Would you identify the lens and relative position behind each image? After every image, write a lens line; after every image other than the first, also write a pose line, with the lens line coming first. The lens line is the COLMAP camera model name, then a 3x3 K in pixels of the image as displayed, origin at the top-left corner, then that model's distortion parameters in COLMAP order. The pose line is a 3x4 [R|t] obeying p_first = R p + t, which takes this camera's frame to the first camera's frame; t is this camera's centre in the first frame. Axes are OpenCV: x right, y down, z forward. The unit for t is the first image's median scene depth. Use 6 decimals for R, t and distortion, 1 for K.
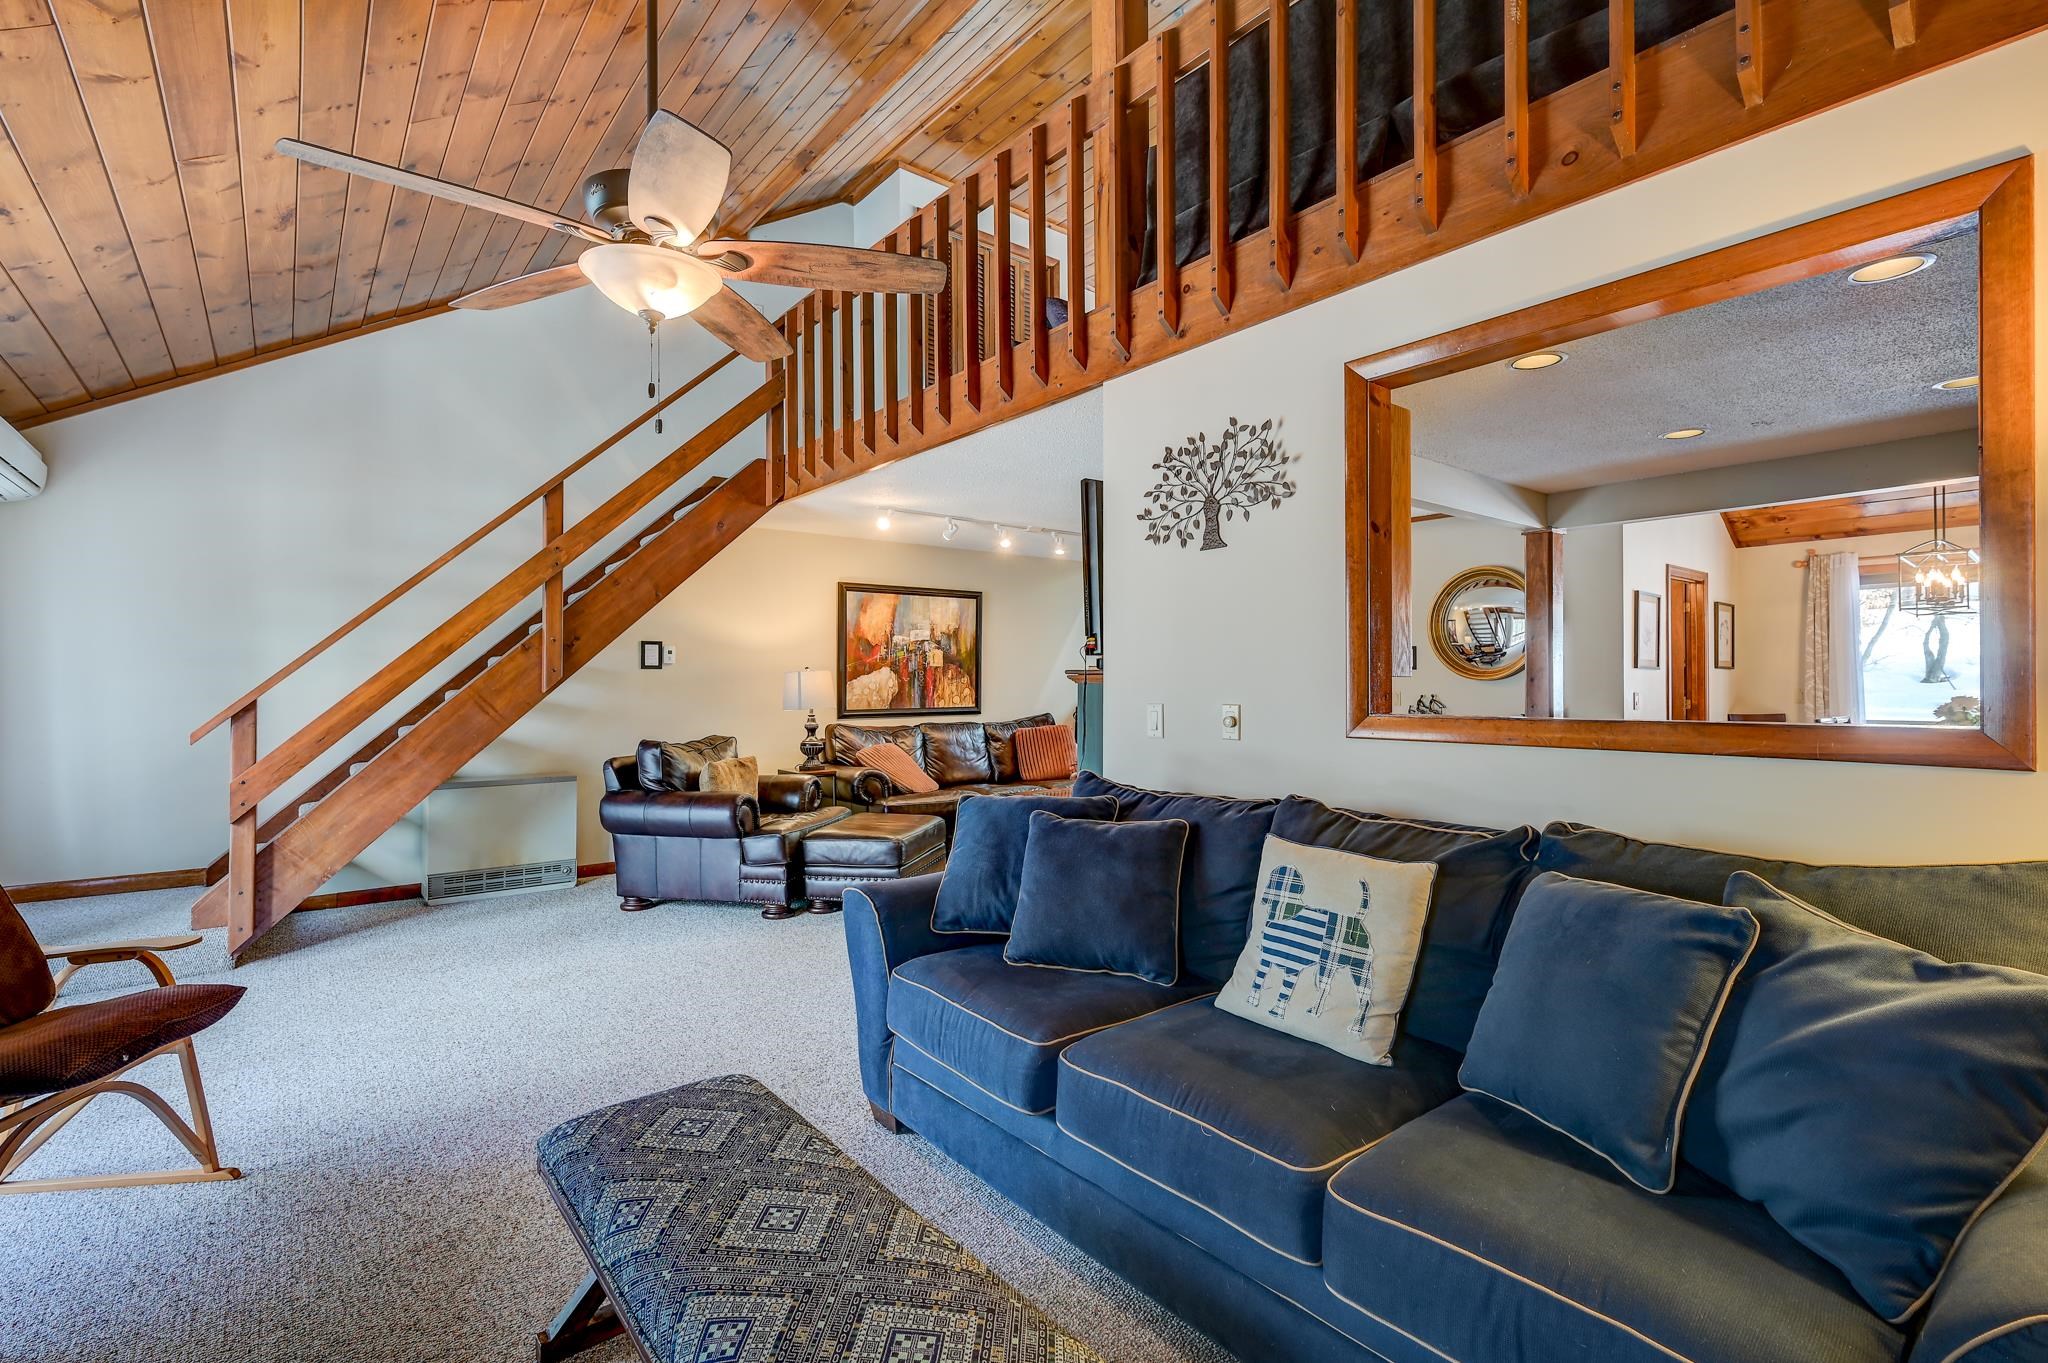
lens RADIAL K [[923.6, 0, 1026.6], [0, 923.6, 672.7], [0, 0, 1]] dist [0.000898, 0.000613]
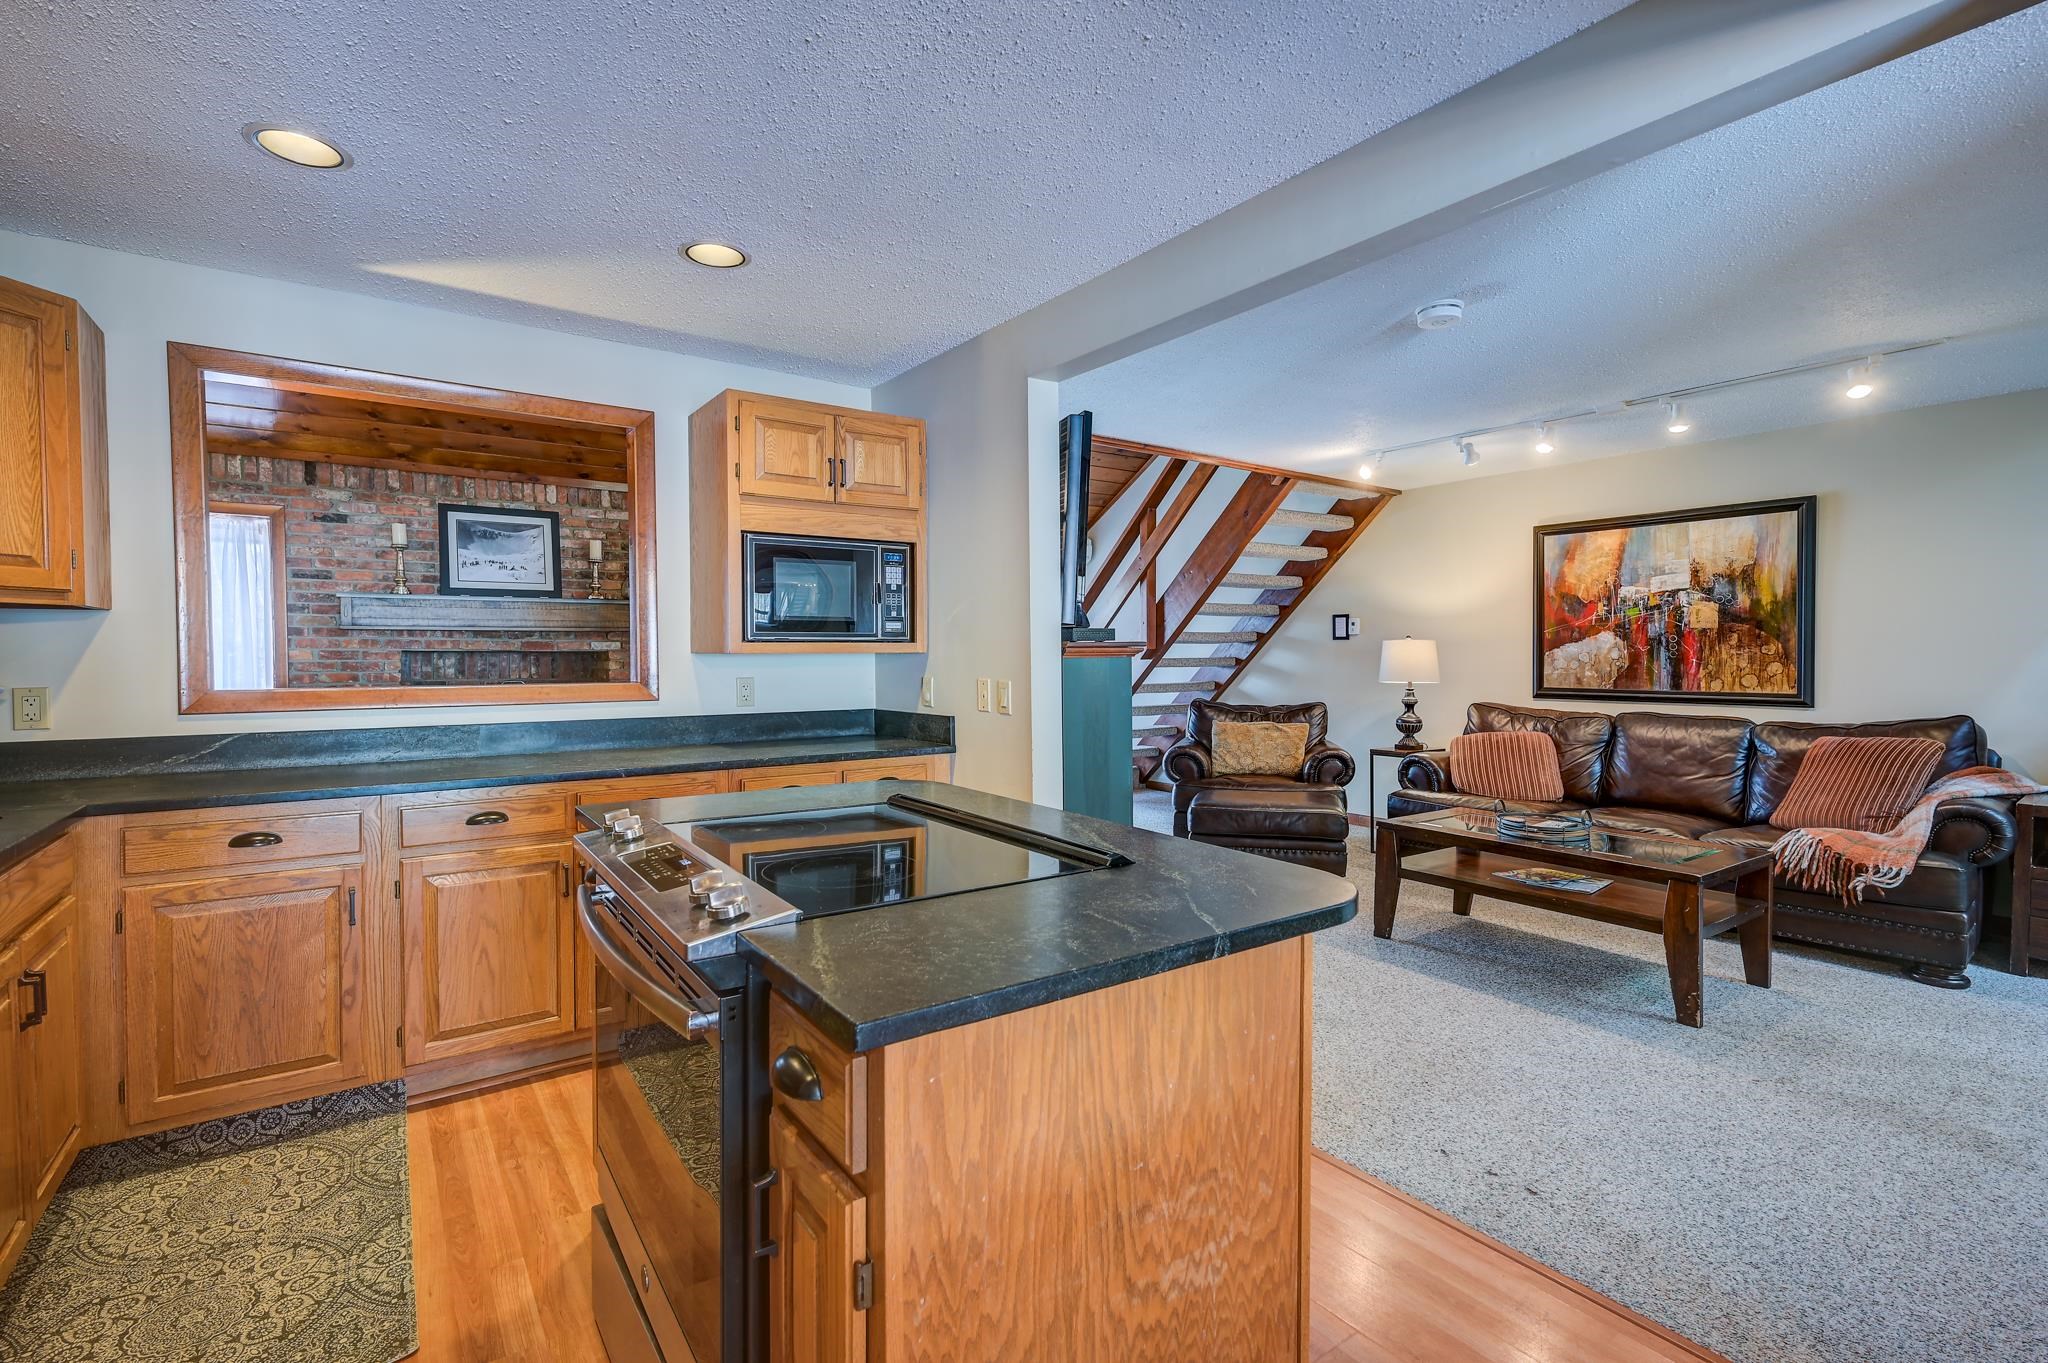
lens RADIAL K [[923.6, 0, 1026.6], [0, 923.6, 672.7], [0, 0, 1]] dist [0.000898, 0.000613]
pose [[-0.048844, 0.025348, -0.998485, 0.588759], [0.011924, 0.999621, 0.024793, 0.002759], [0.998735, -0.010694, -0.049128, 0.574085]]
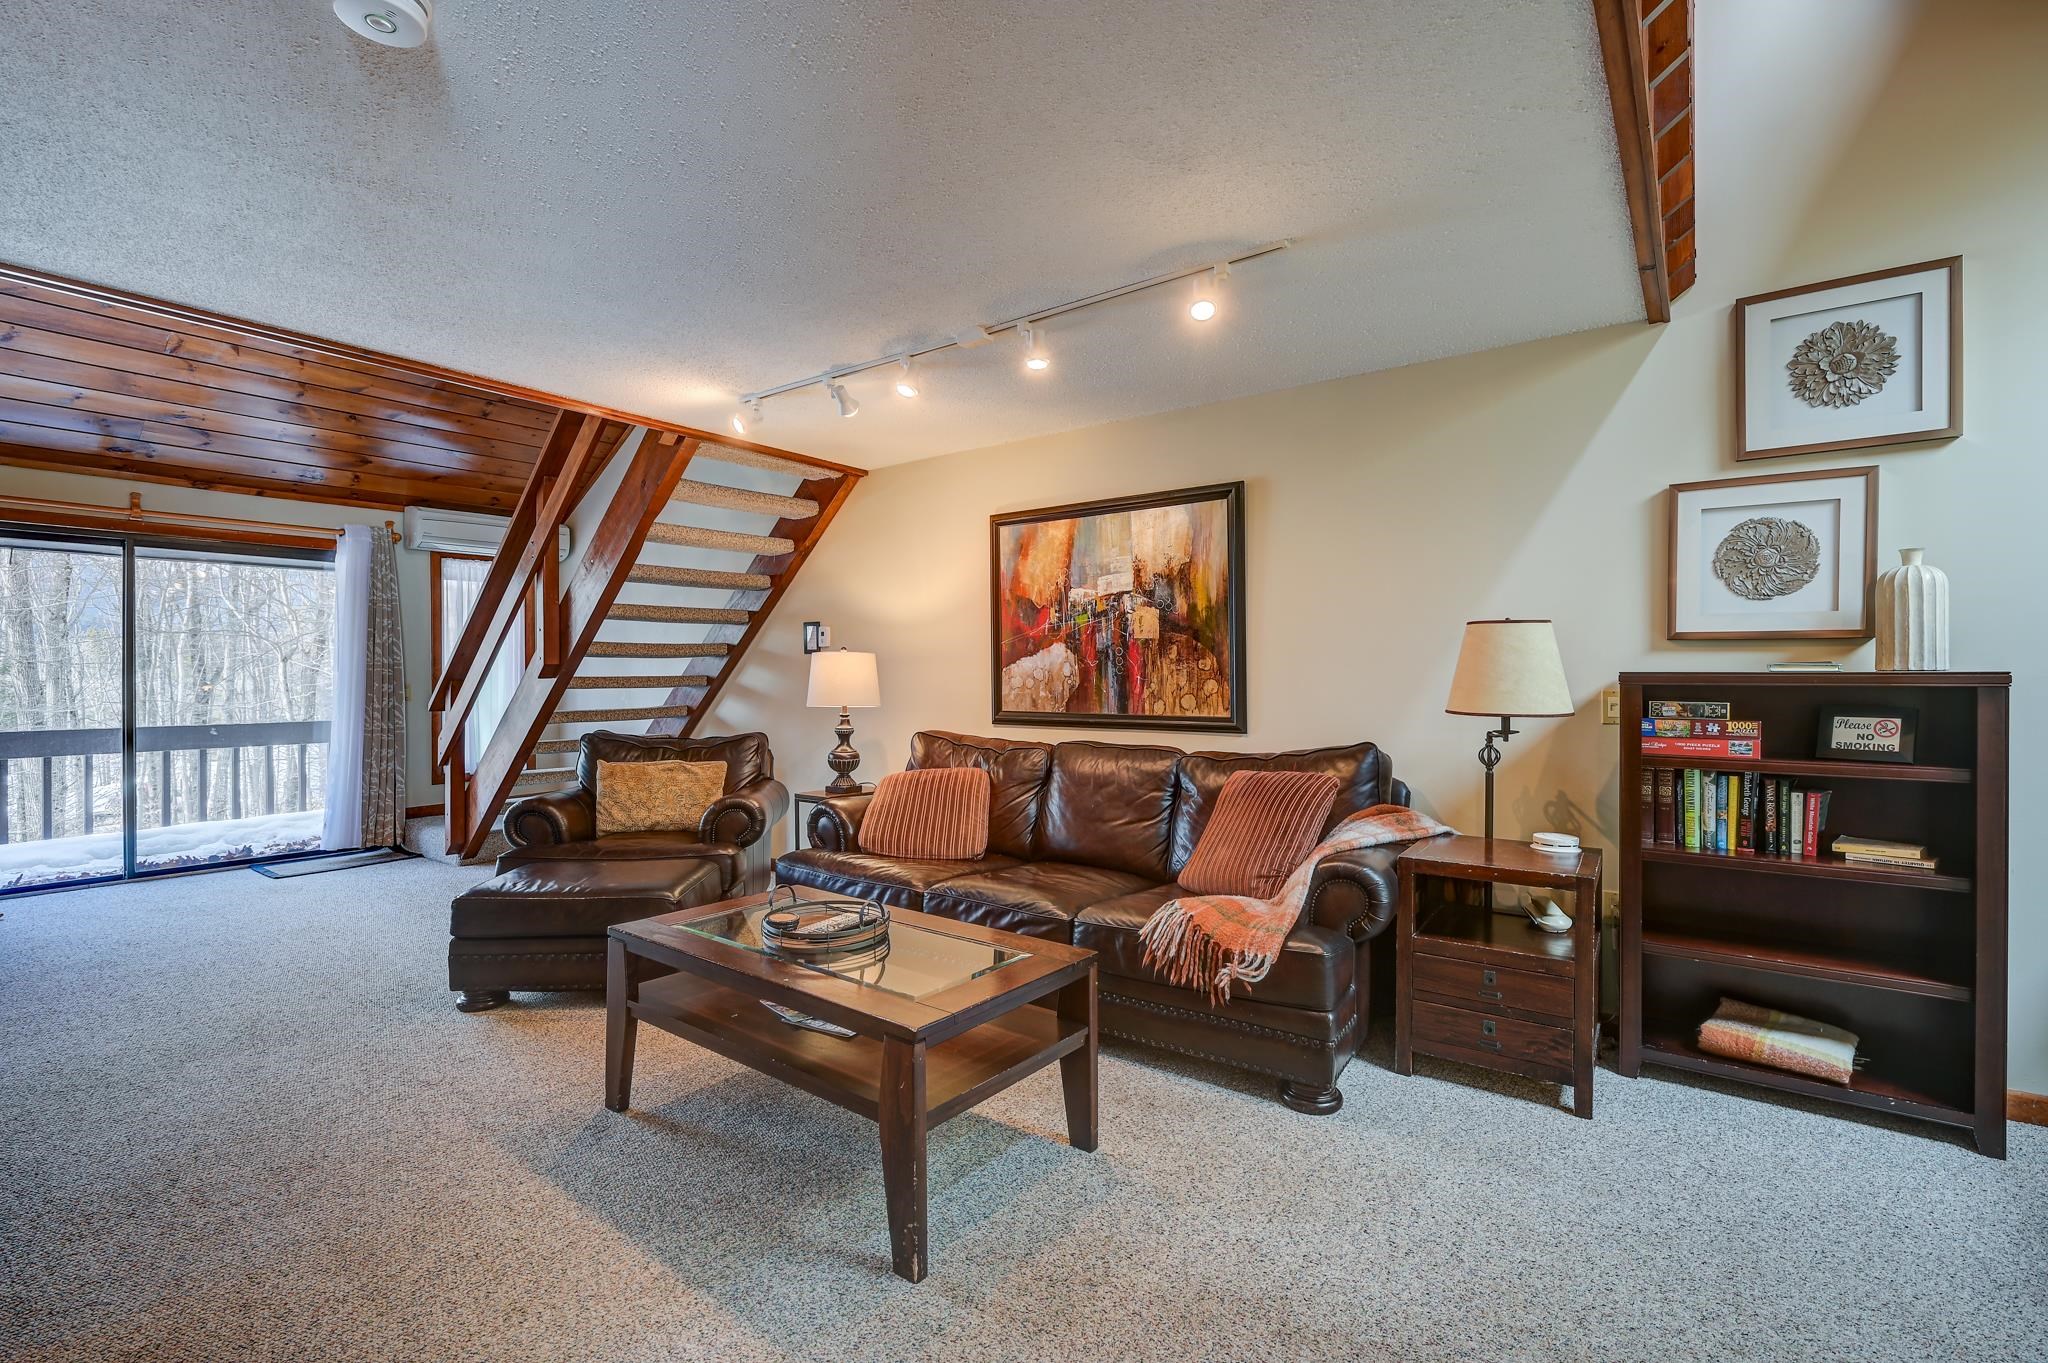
lens RADIAL K [[919.5, 0, 1020.1], [0, 919.5, 674.2], [0, 0, 1]] dist [0.000479, 0.000092]
pose [[0.250577, 0.005958, -0.968078, 0.413822], [0.011035, 0.999899, 0.009010, 0.008450], [0.968034, -0.012940, 0.250486, 0.817394]]
